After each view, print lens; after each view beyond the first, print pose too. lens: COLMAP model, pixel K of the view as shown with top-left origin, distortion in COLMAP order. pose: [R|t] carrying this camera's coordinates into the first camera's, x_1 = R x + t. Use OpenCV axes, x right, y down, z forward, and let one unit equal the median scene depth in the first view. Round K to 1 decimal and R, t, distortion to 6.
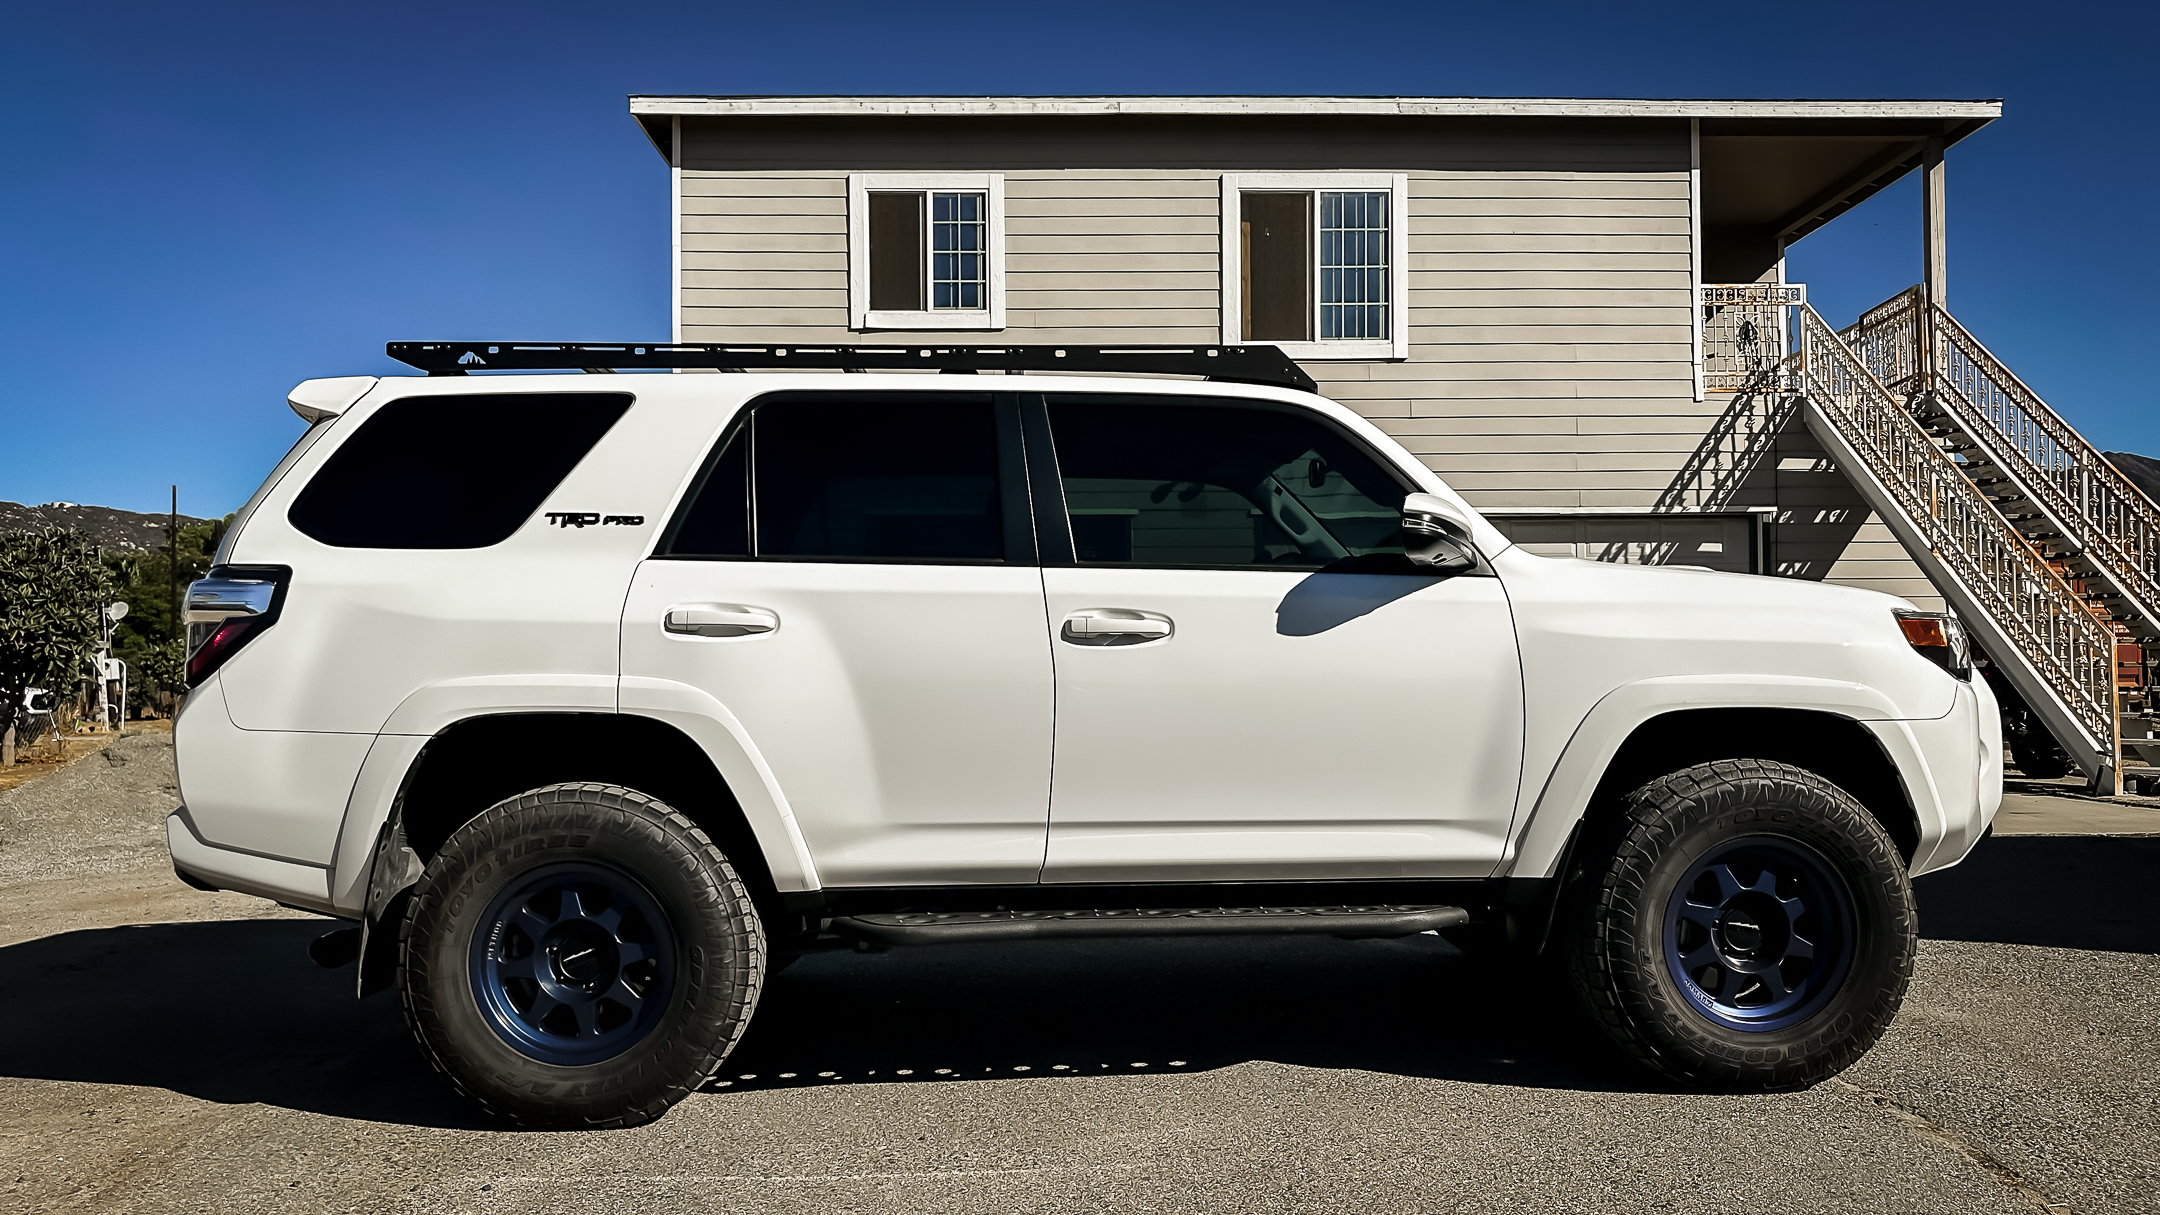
lens RADIAL K [[1545.5, 0, 1098.8], [0, 1545.5, 624.7], [0, 0, 1]] dist [-0.009438, -0.008188]
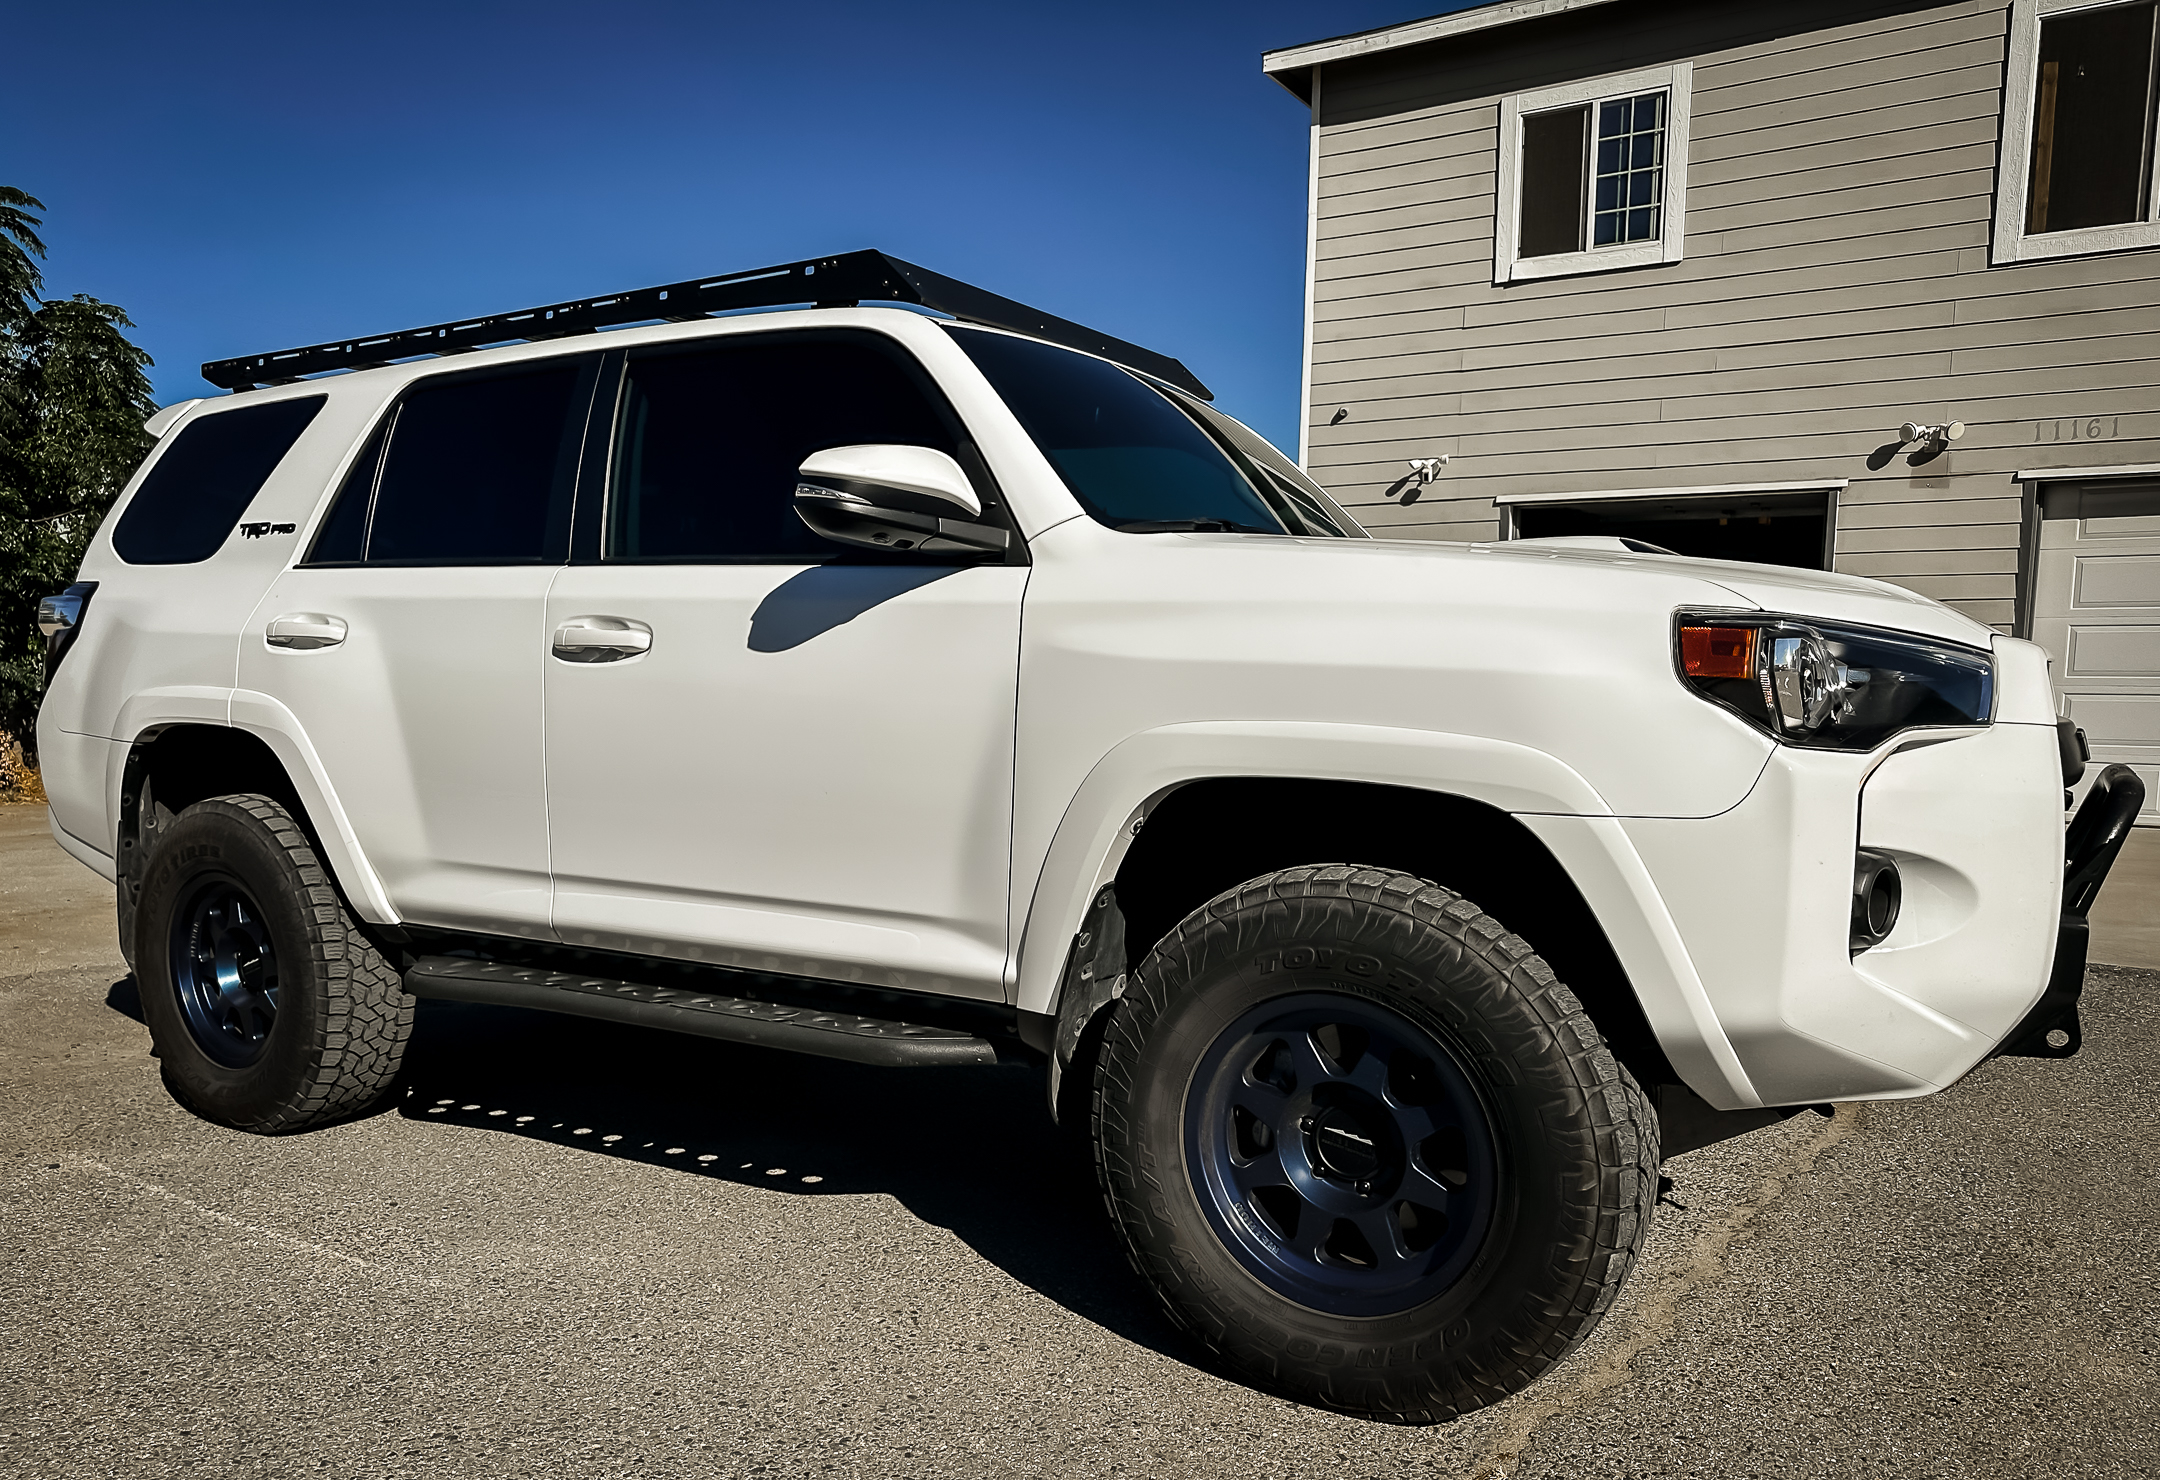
lens RADIAL K [[1615.3, 0, 1056.8], [0, 1615.3, 813.9], [0, 0, 1]] dist [-0.030198, 0.008051]
pose [[0.823864, 0.062148, -0.563370, 0.673148], [0.002590, 0.993547, 0.113390, -0.002556], [0.566781, -0.094877, 0.818387, 0.431737]]
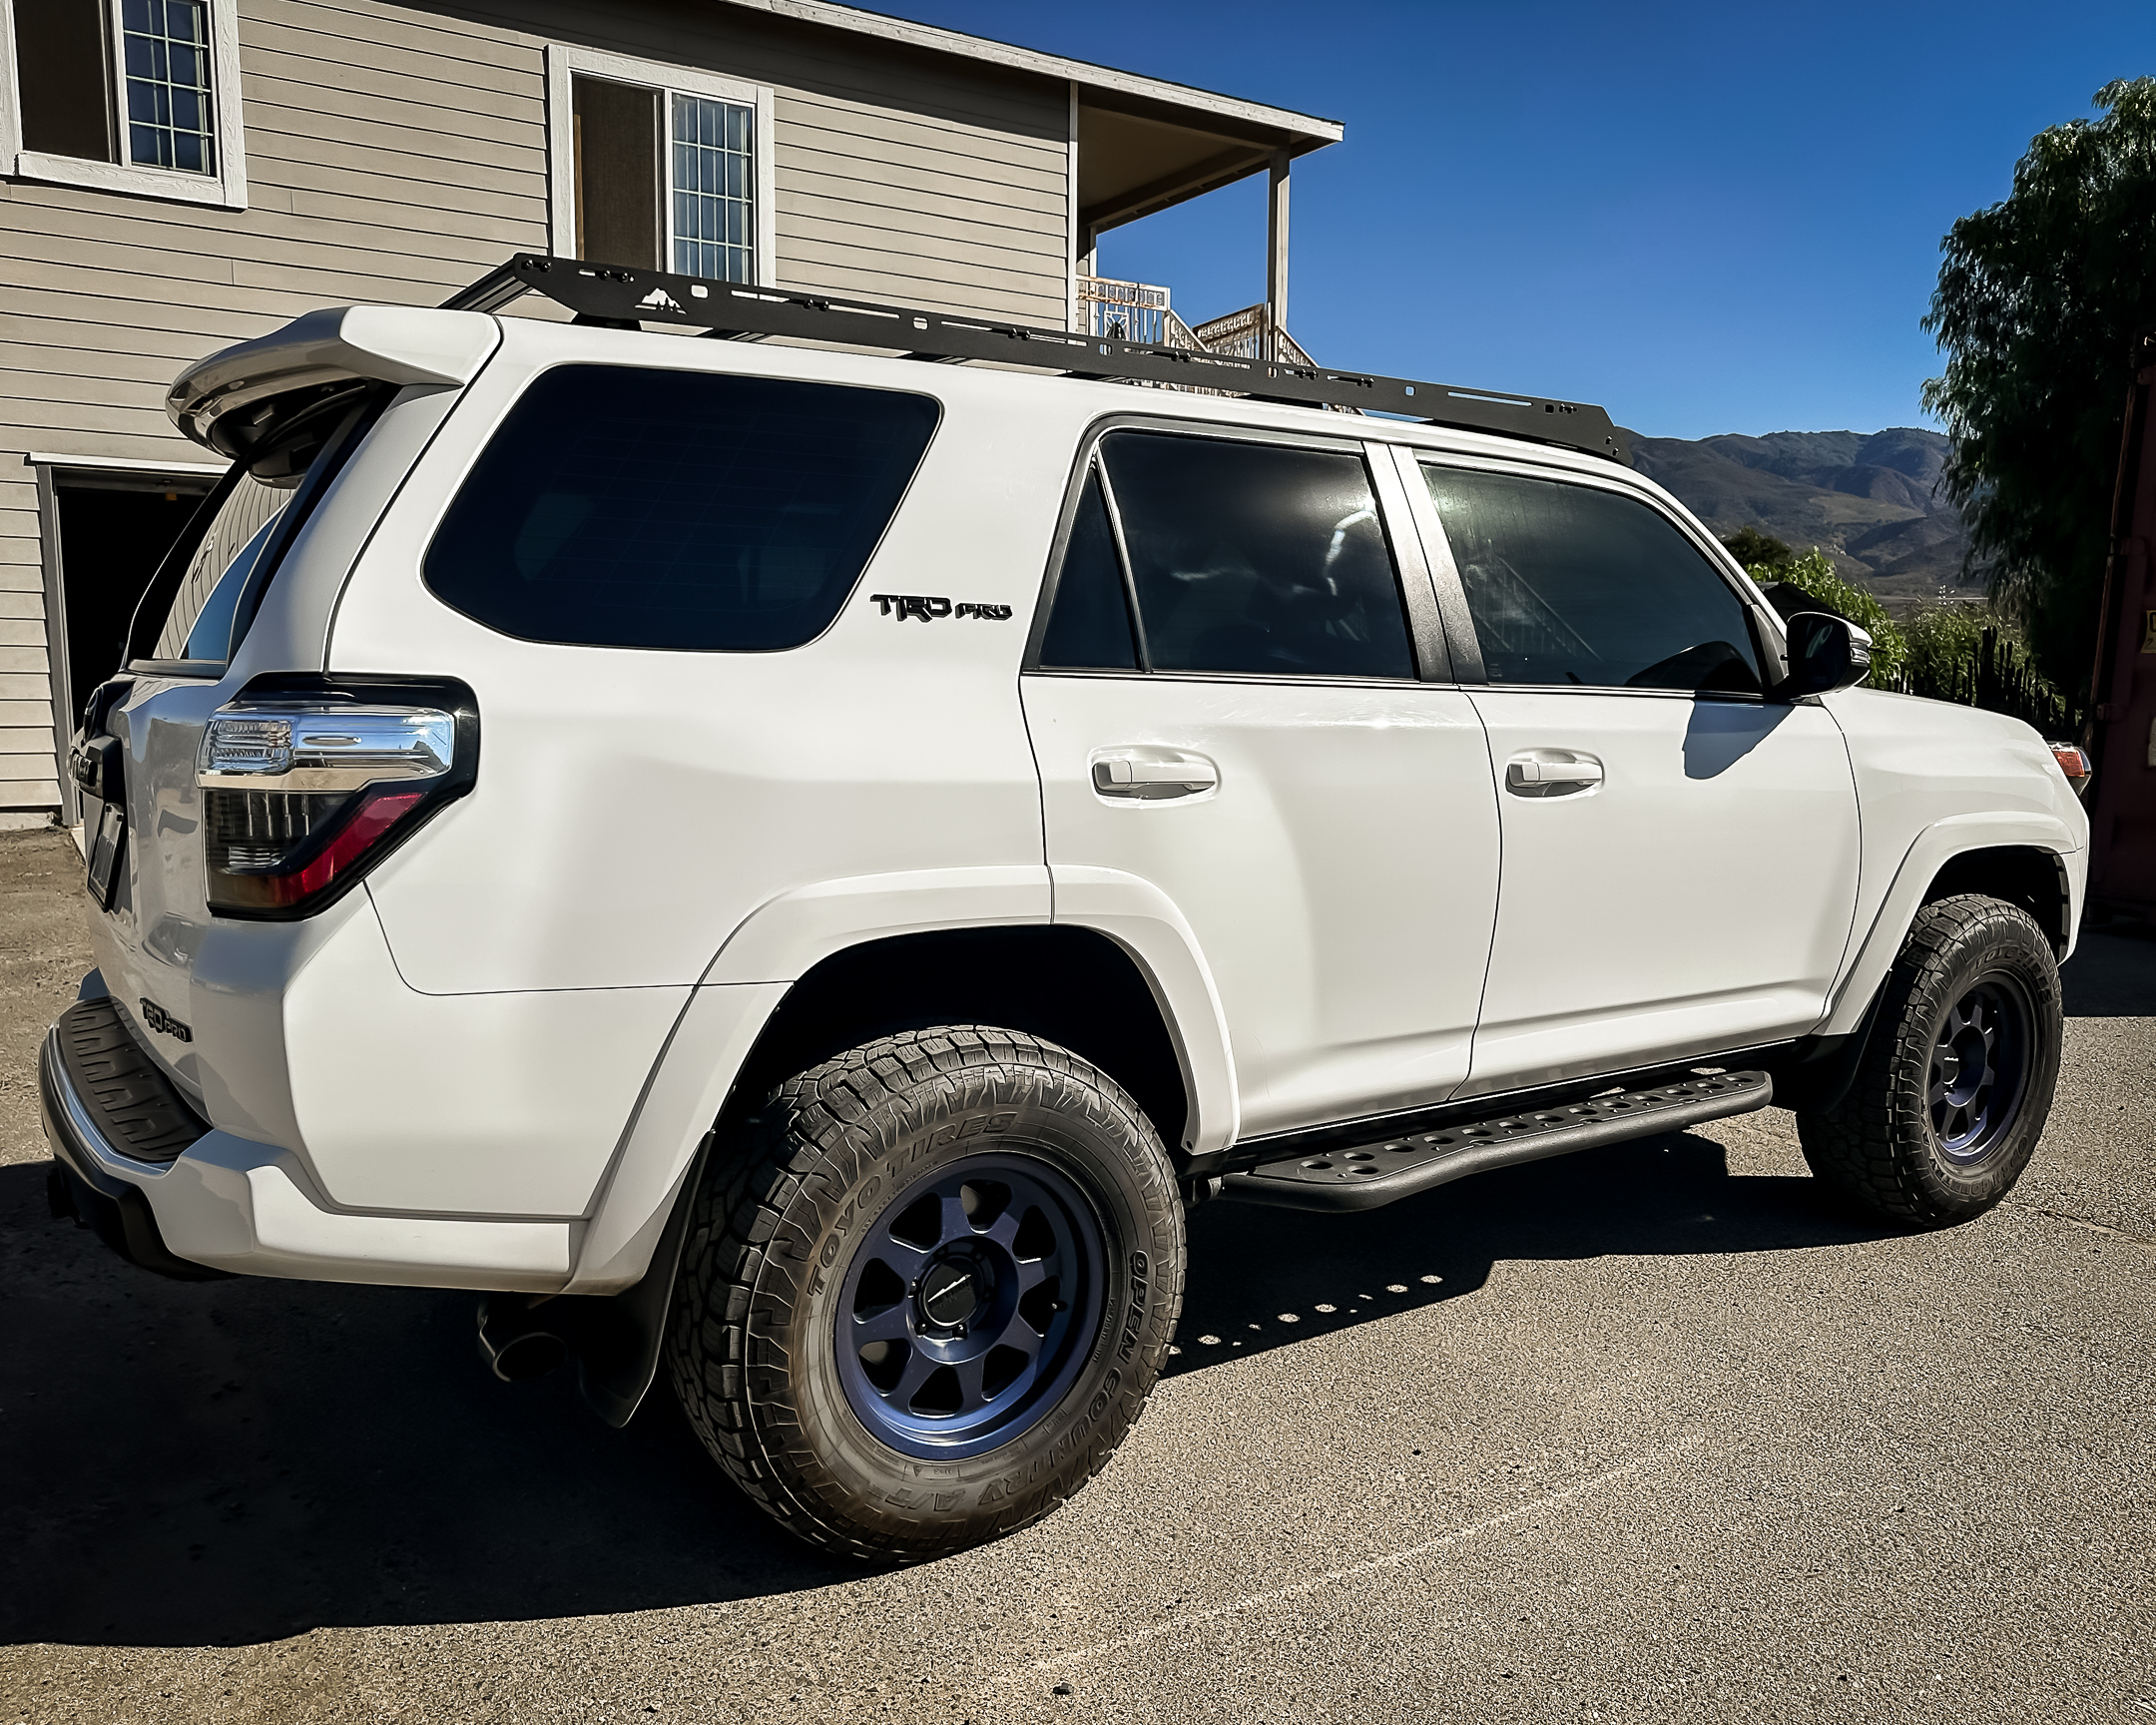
lens RADIAL K [[1708.0, 0, 1059.3], [0, 1708.0, 868.0], [0, 0, 1]] dist [-0.005293, 0.008892]
pose [[0.860245, -0.041890, 0.508157, -0.636850], [-0.035902, 0.989170, 0.142319, -0.063939], [-0.508615, -0.140673, 0.849424, 0.378140]]
